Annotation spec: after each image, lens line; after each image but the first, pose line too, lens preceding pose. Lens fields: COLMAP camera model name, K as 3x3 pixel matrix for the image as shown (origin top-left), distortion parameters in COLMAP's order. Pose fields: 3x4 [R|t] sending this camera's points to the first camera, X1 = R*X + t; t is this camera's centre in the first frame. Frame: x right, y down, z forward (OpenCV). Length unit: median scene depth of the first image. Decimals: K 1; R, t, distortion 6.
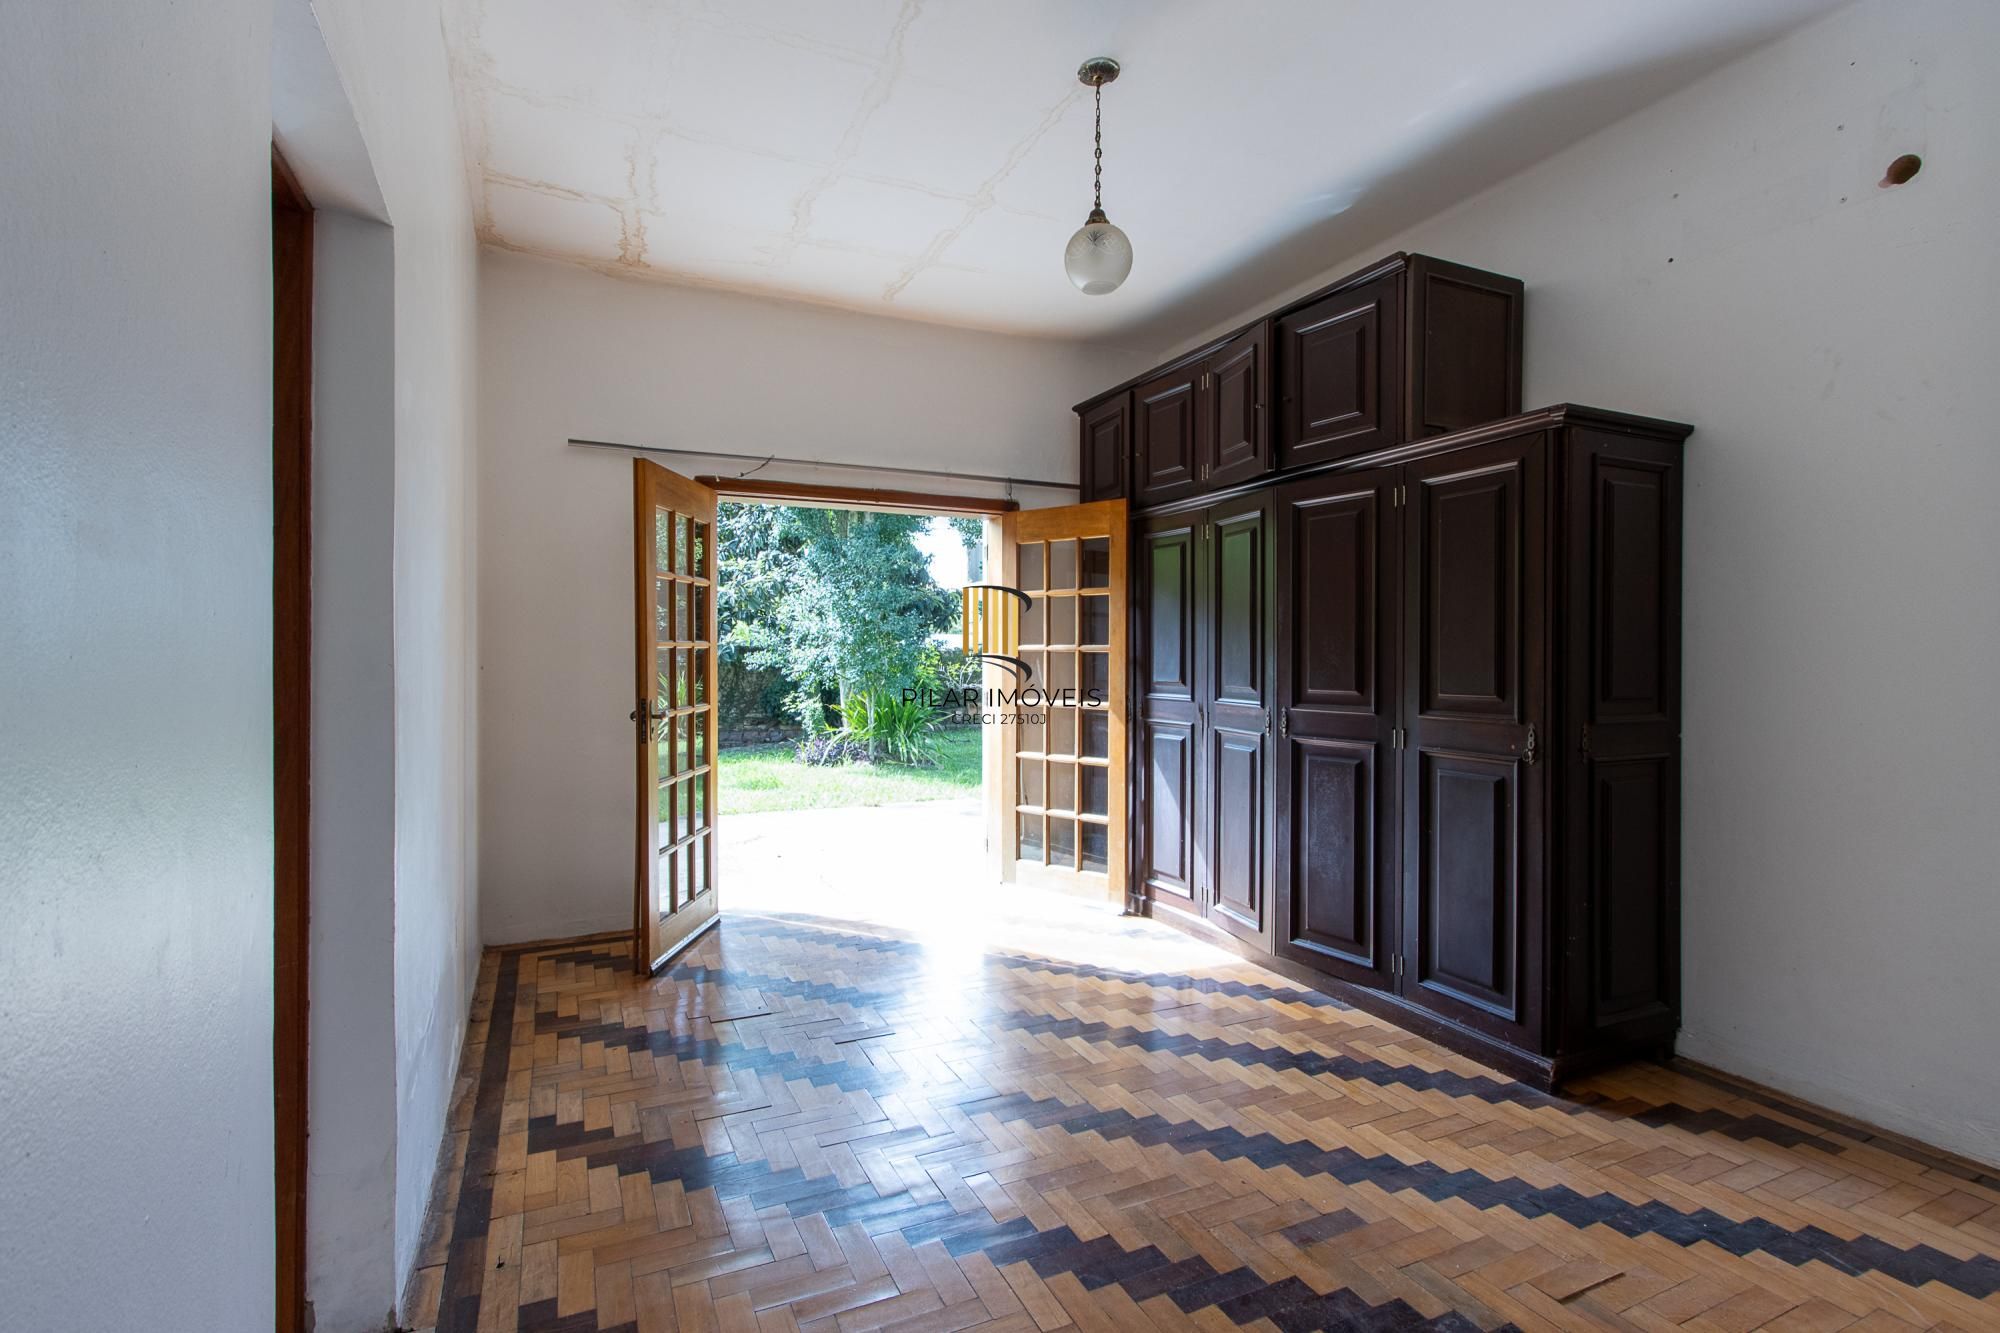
lens RADIAL K [[937.7, 0, 1005.9], [0, 937.7, 671.1], [0, 0, 1]] dist [-0.000441, 0.000250]
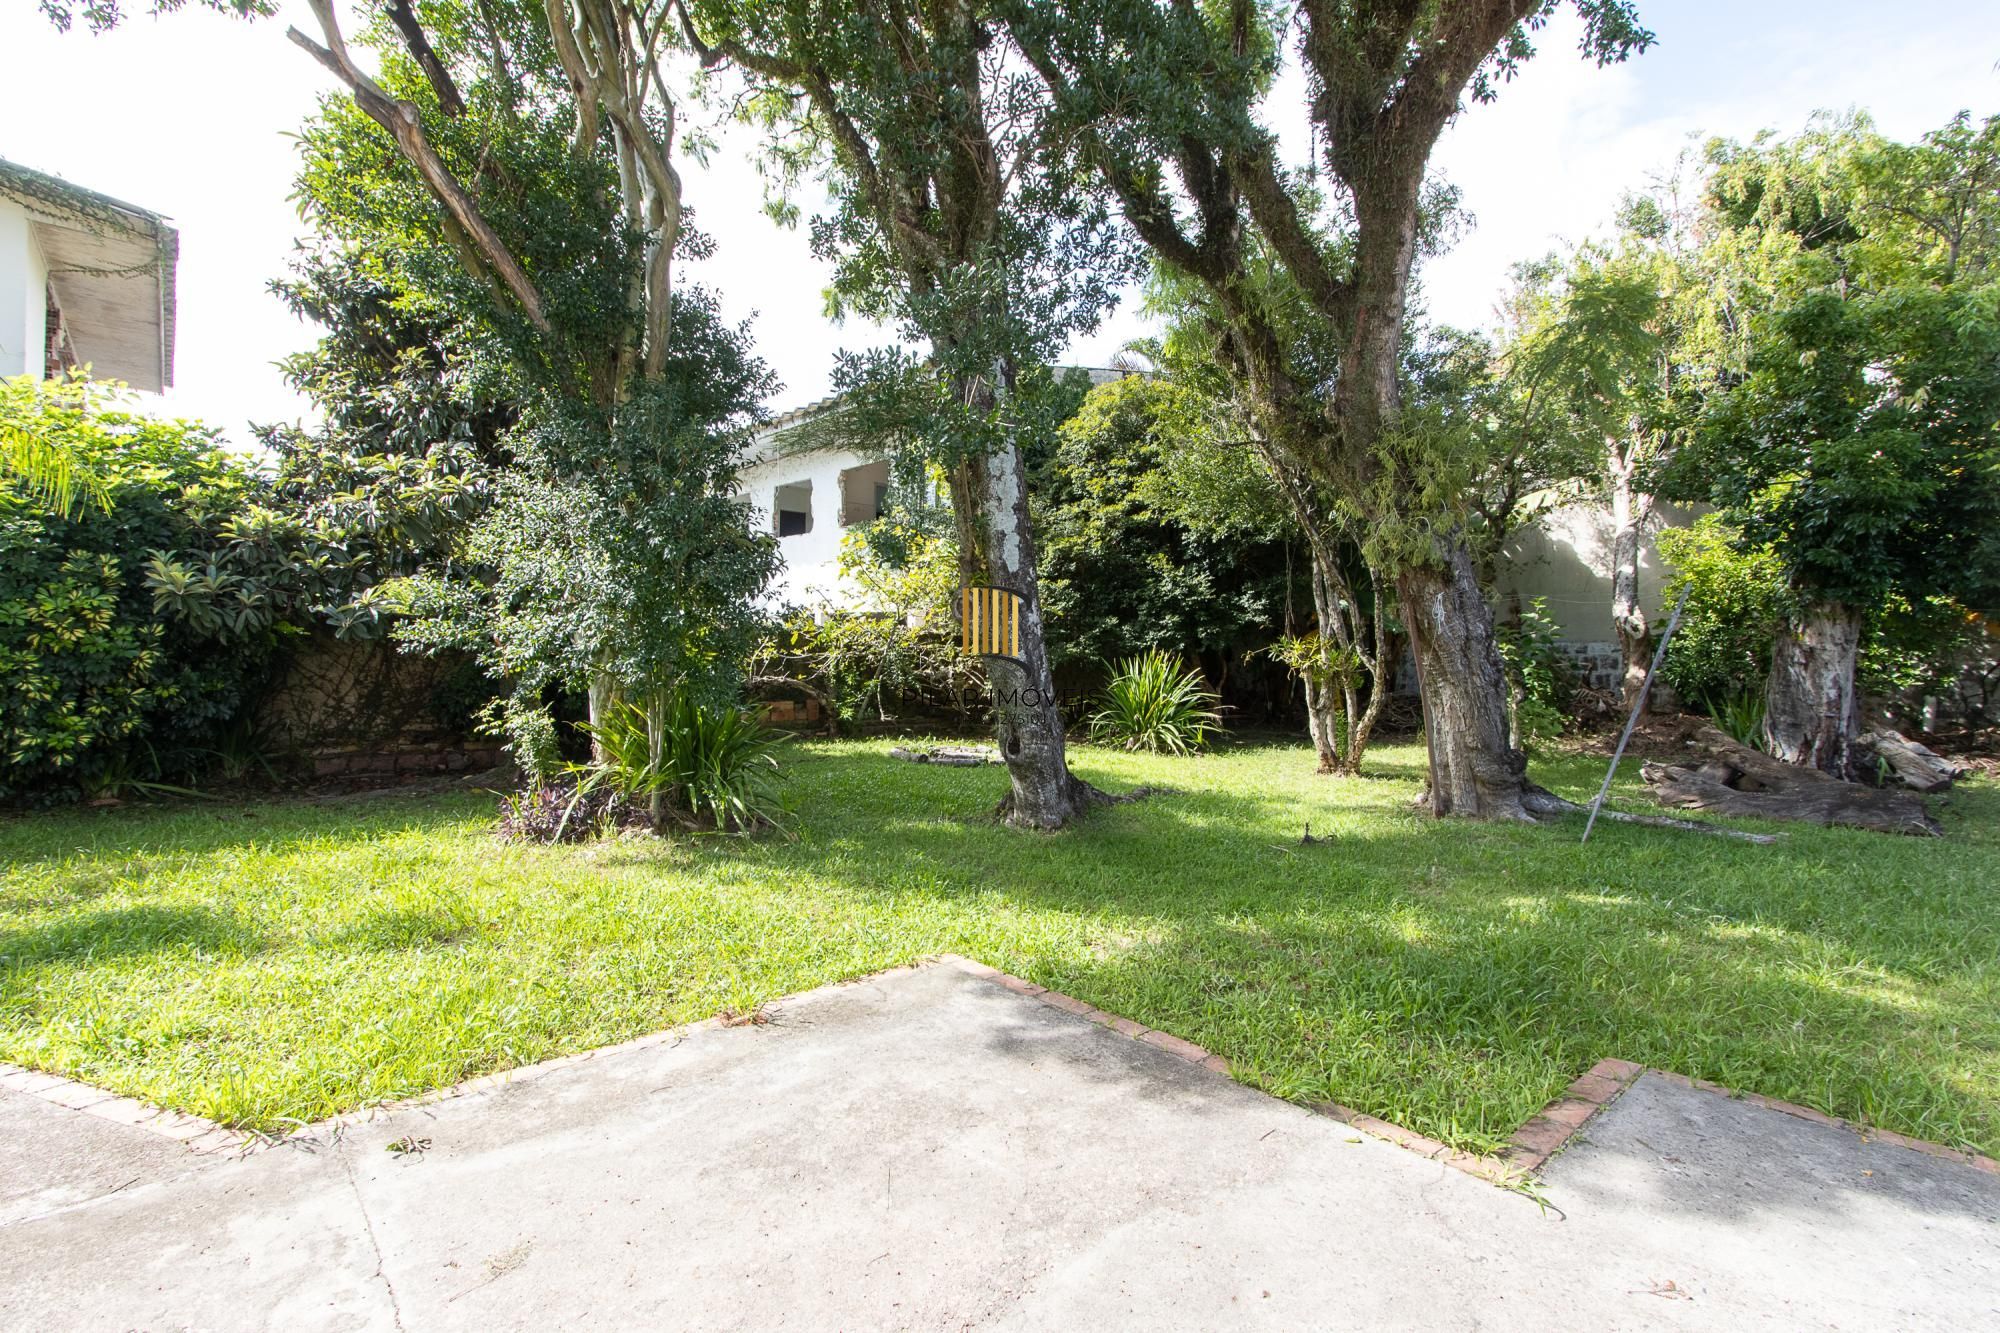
lens RADIAL K [[937.7, 0, 983.9], [0, 937.7, 638.9], [0, 0, 1]] dist [-0.000441, 0.000250]
pose [[0.962347, 0.014584, 0.271433, -0.111184], [-0.009804, 0.999772, -0.018961, -0.003788], [-0.271648, 0.015586, 0.962271, 0.434340]]
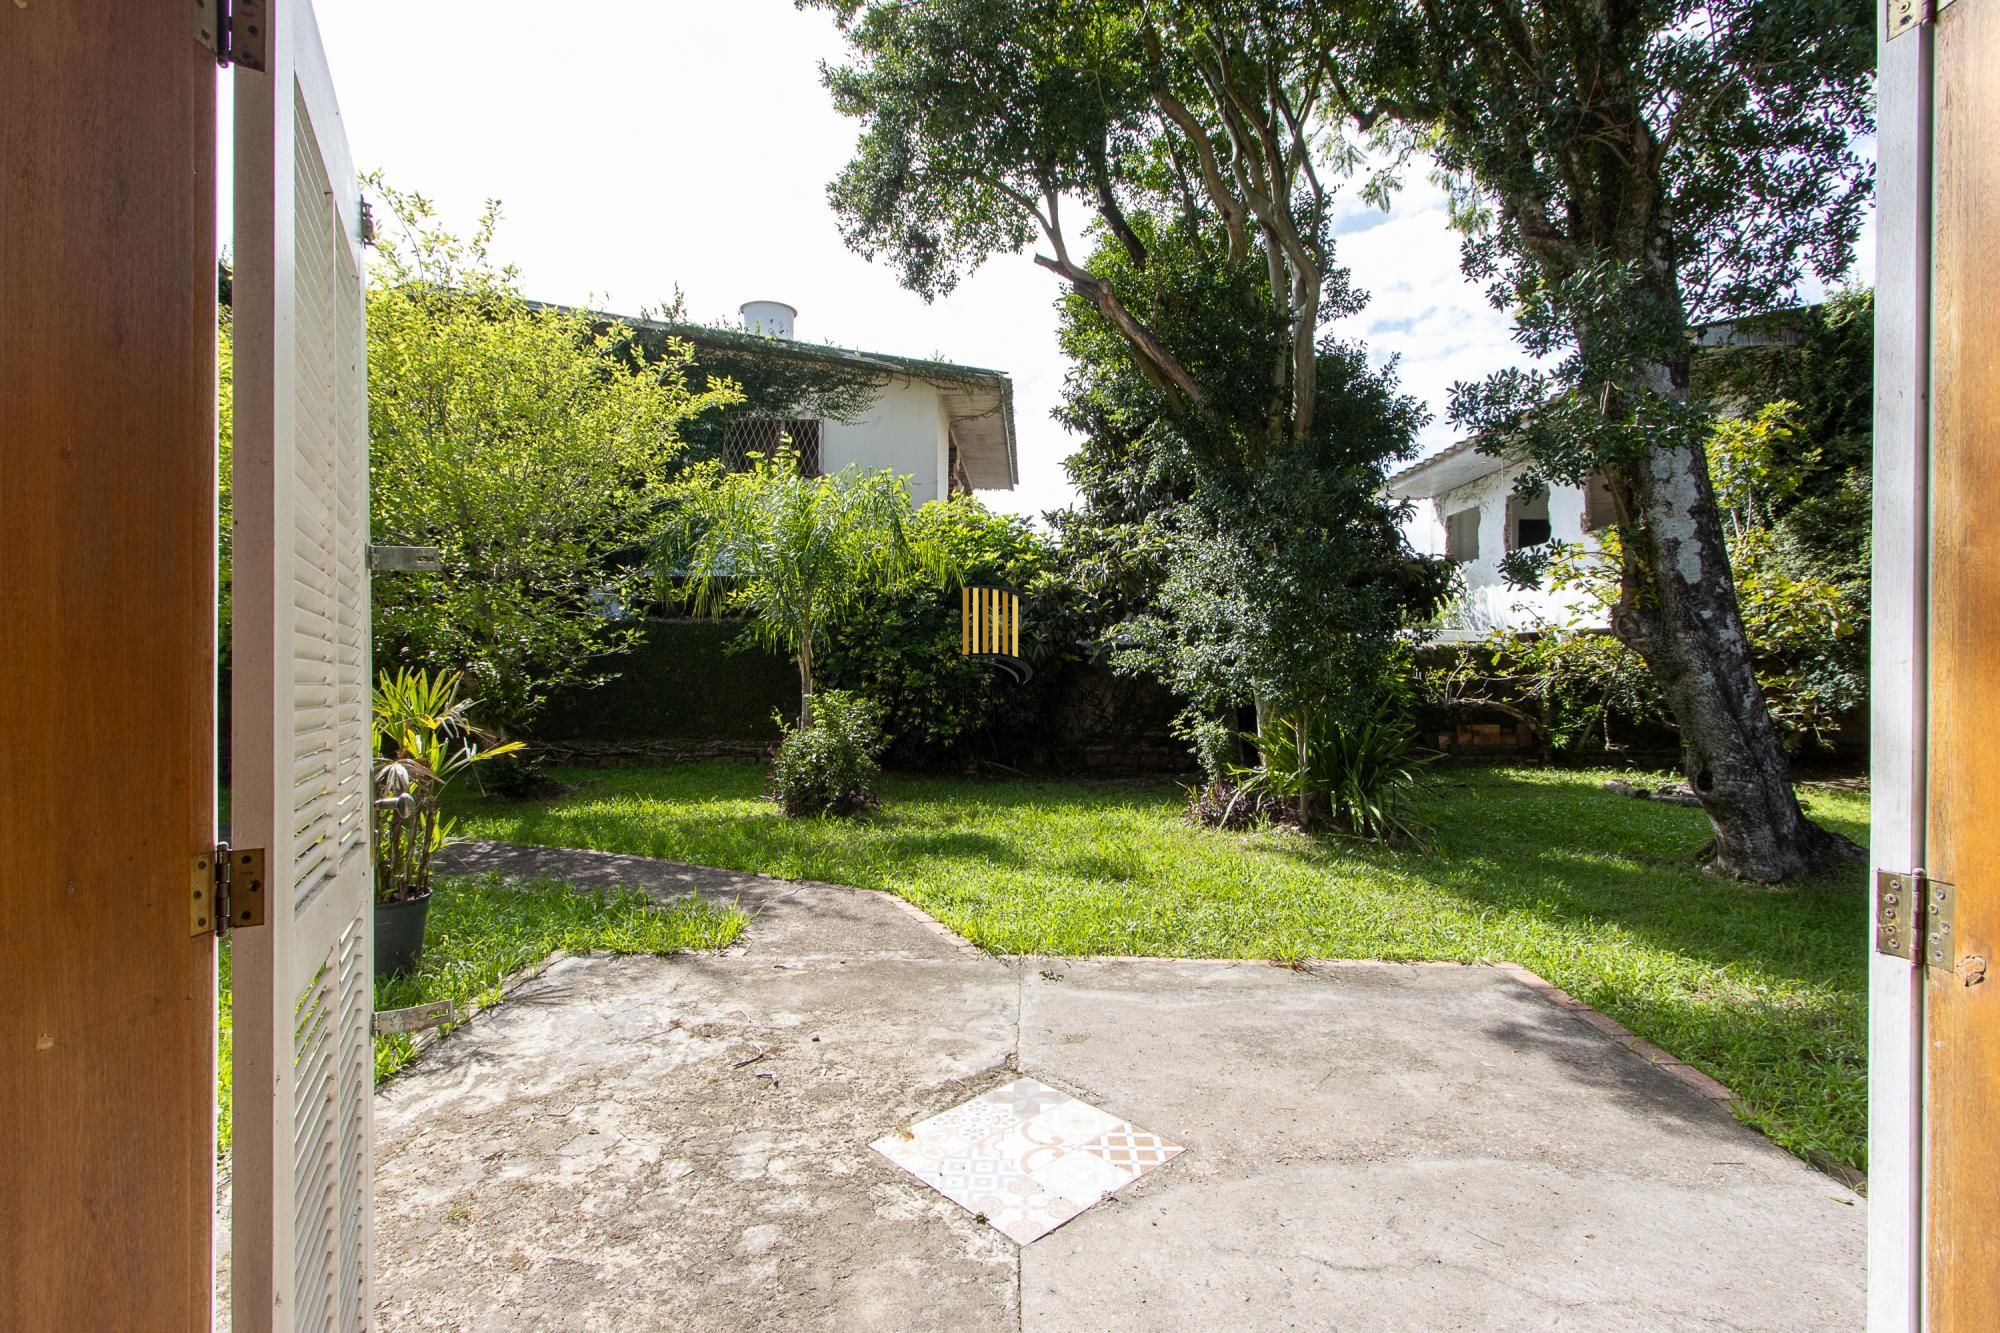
lens RADIAL K [[937.7, 0, 1002.9], [0, 937.7, 664.4], [0, 0, 1]] dist [-0.000441, 0.000250]
pose [[0.889633, 0.004976, -0.456649, -0.037327], [-0.009064, 0.999936, -0.006762, -0.005194], [0.456586, 0.010155, 0.889621, 0.358691]]
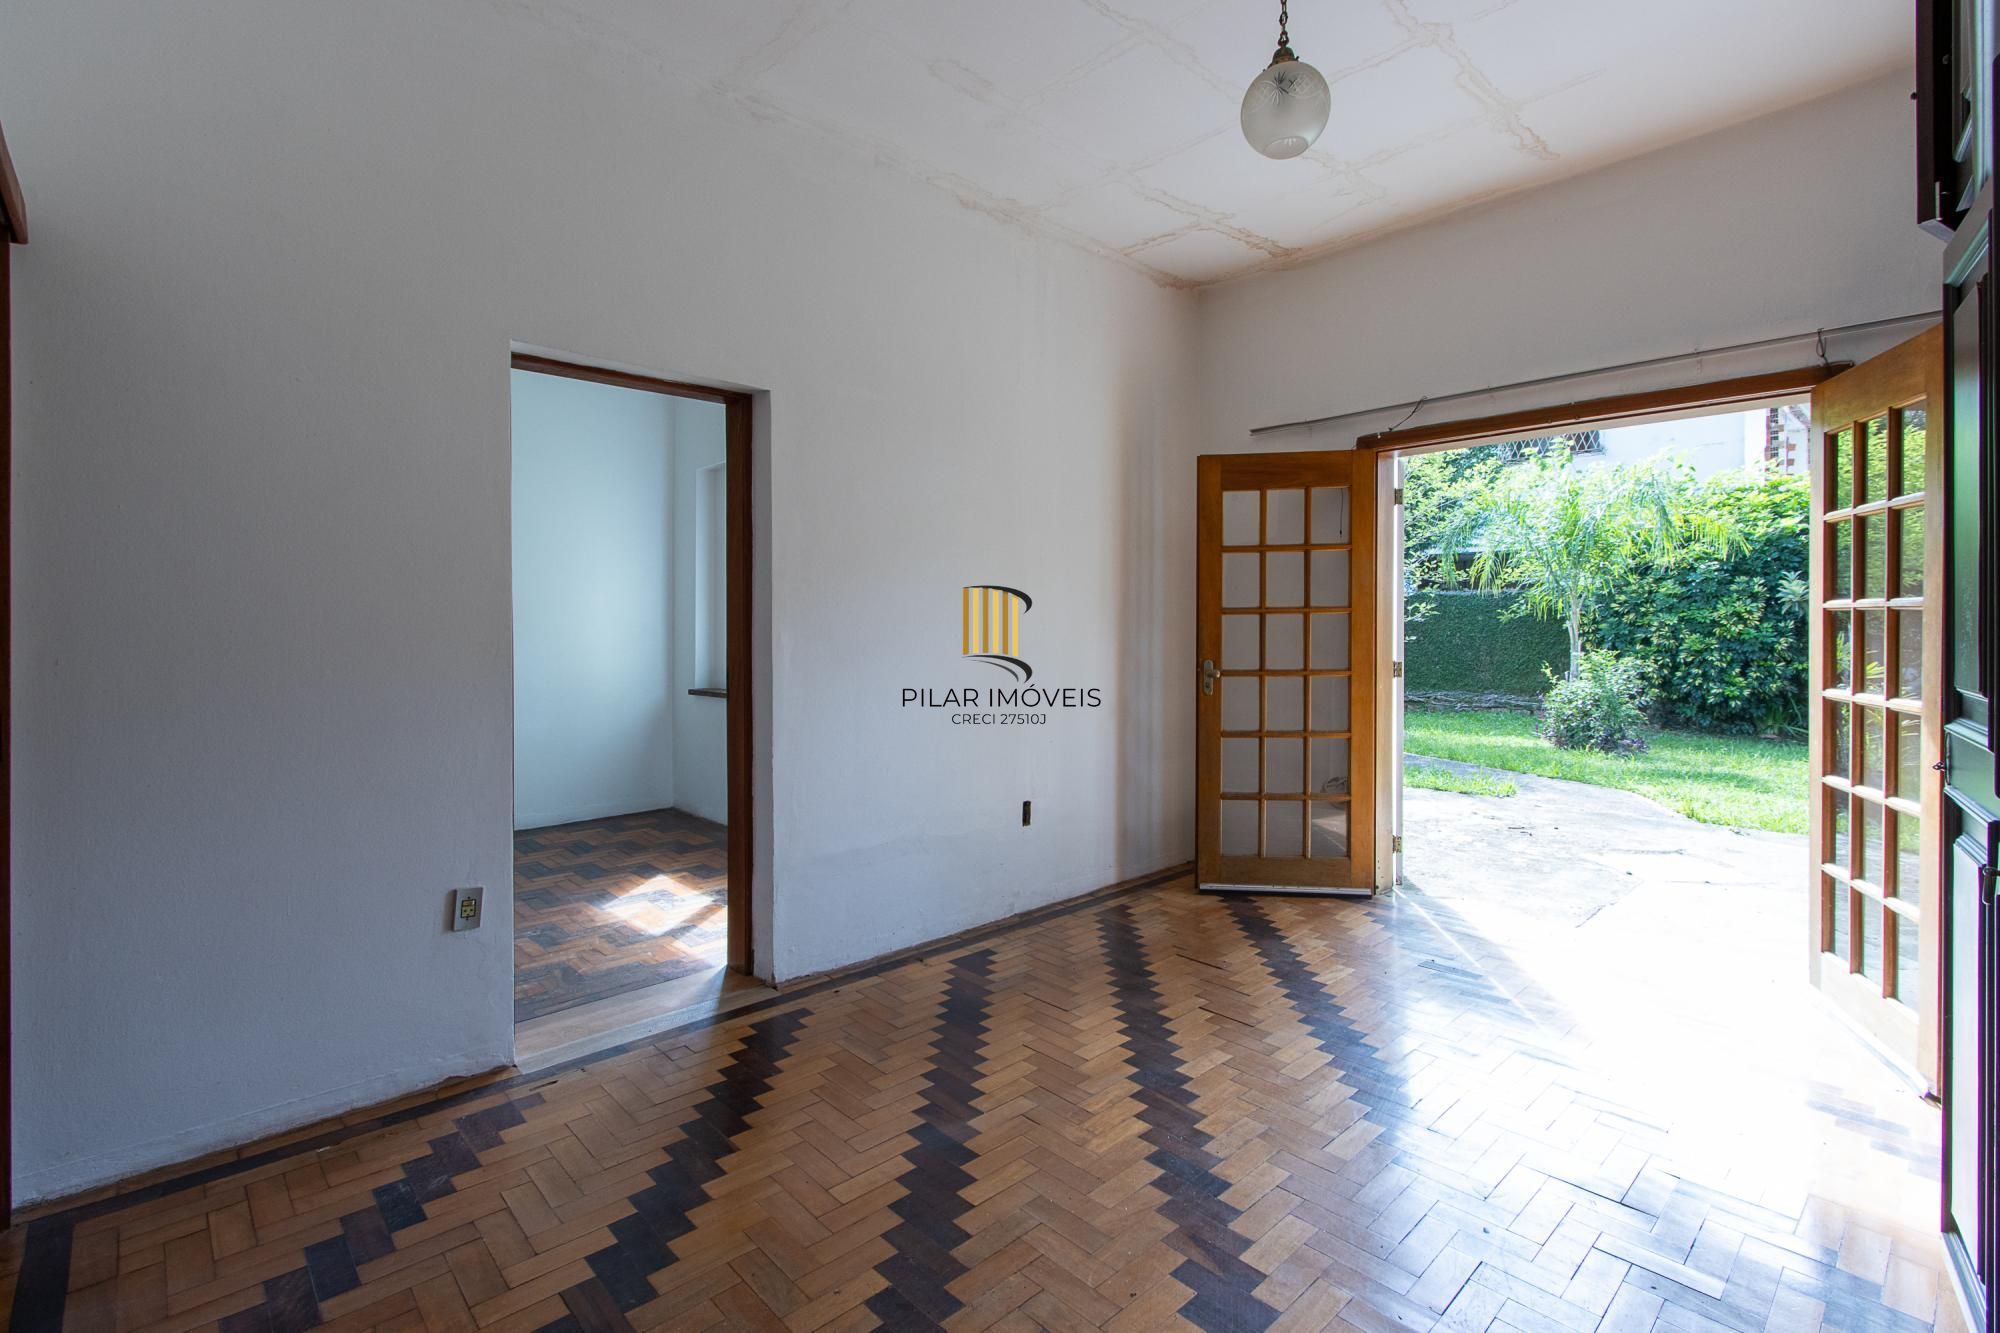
lens RADIAL K [[937.7, 0, 974.3], [0, 937.7, 632.6], [0, 0, 1]] dist [-0.000441, 0.000250]
pose [[0.291163, 0.005523, -0.956658, 0.186336], [-0.011525, 0.999931, 0.002265, -0.000340], [0.956604, 0.010366, 0.291207, 0.126164]]
